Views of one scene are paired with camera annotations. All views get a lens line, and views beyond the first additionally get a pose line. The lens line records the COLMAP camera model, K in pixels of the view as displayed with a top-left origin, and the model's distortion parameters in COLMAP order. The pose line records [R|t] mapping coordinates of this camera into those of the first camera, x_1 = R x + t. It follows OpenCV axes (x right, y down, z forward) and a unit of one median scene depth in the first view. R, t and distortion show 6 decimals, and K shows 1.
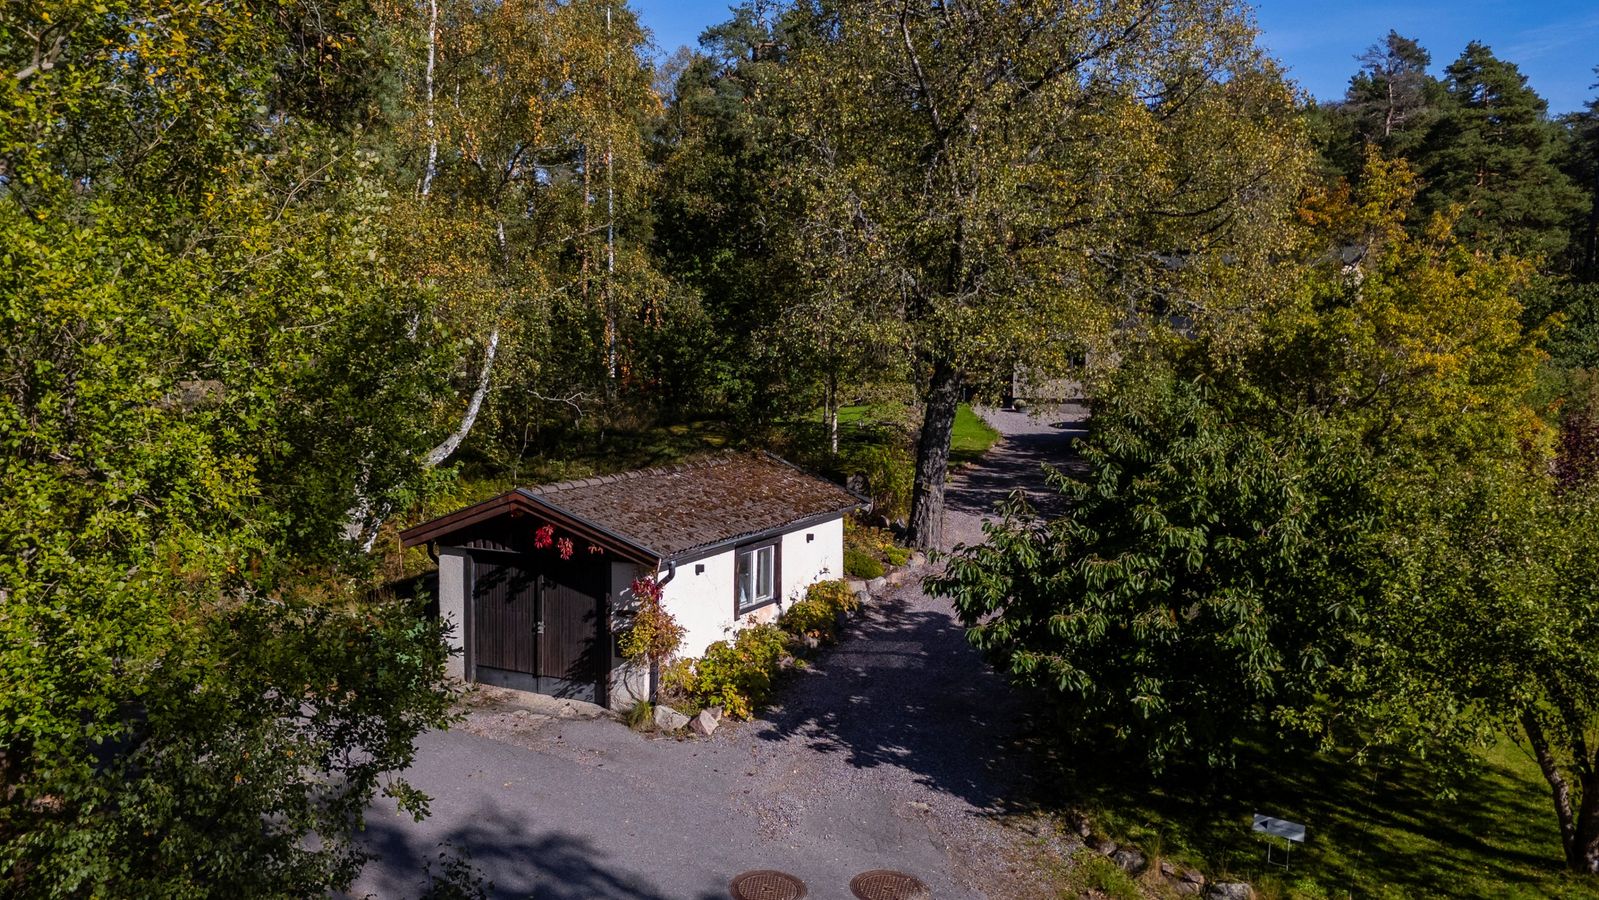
lens RADIAL K [[1183.7, 0, 796.4], [0, 1183.7, 449.4], [0, 0, 1]] dist [0.032887, -0.031323]
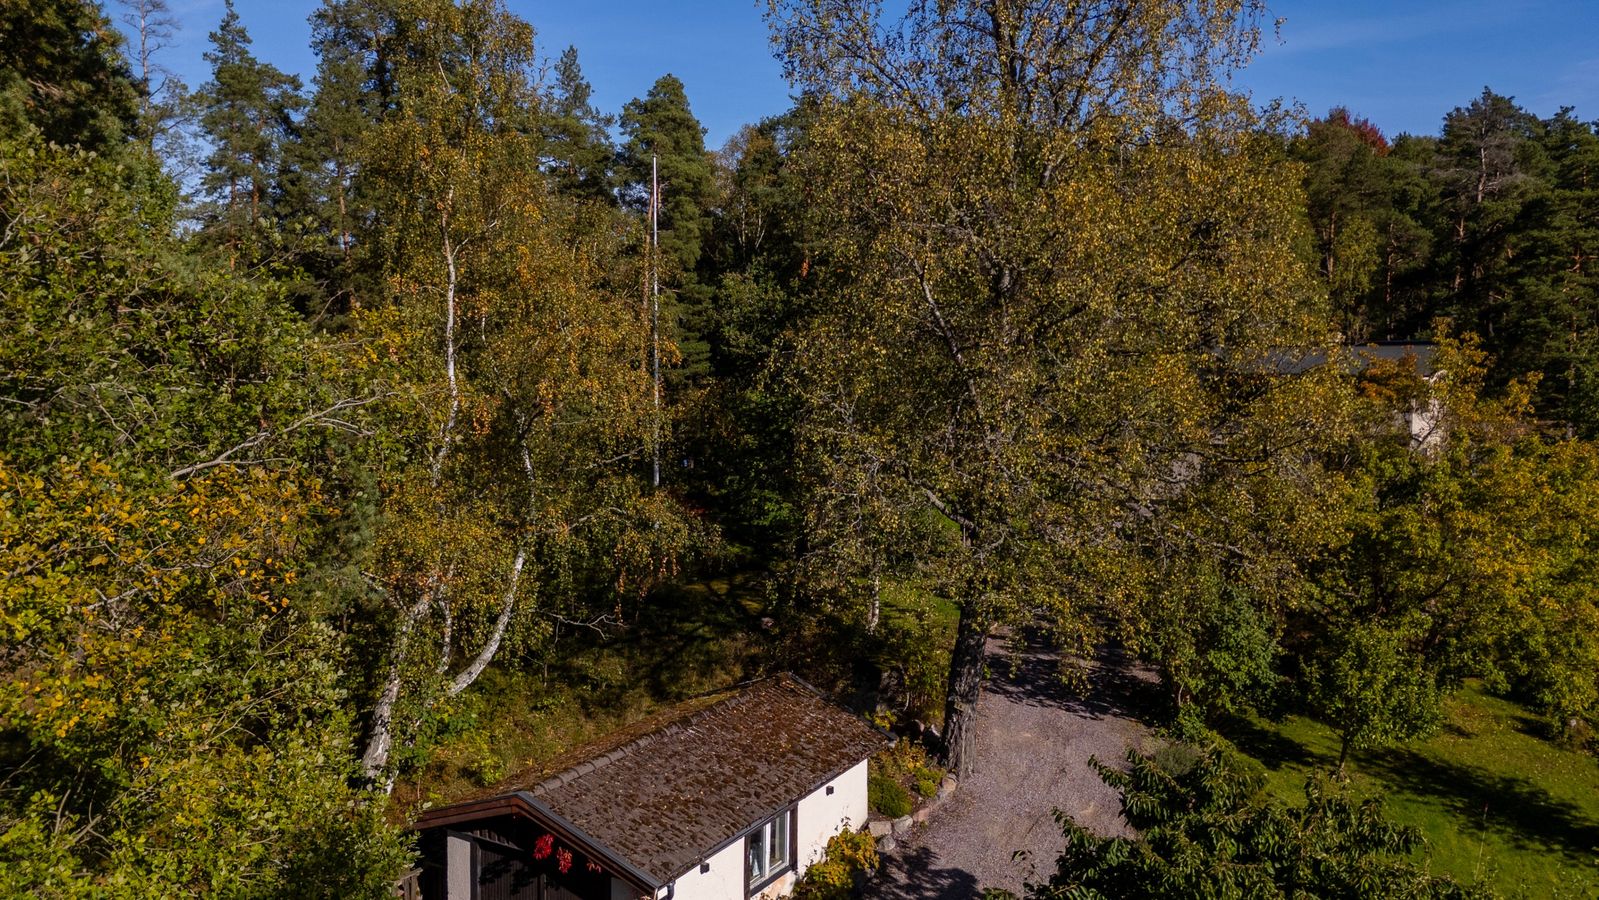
lens RADIAL K [[1183.7, 0, 795.4], [0, 1183.7, 450.5], [0, 0, 1]] dist [0.032887, -0.031323]
pose [[0.997645, 0.002901, -0.068528, 0.048139], [-0.003071, 0.999992, -0.002373, -0.197958], [0.068520, 0.002578, 0.997646, 0.024515]]
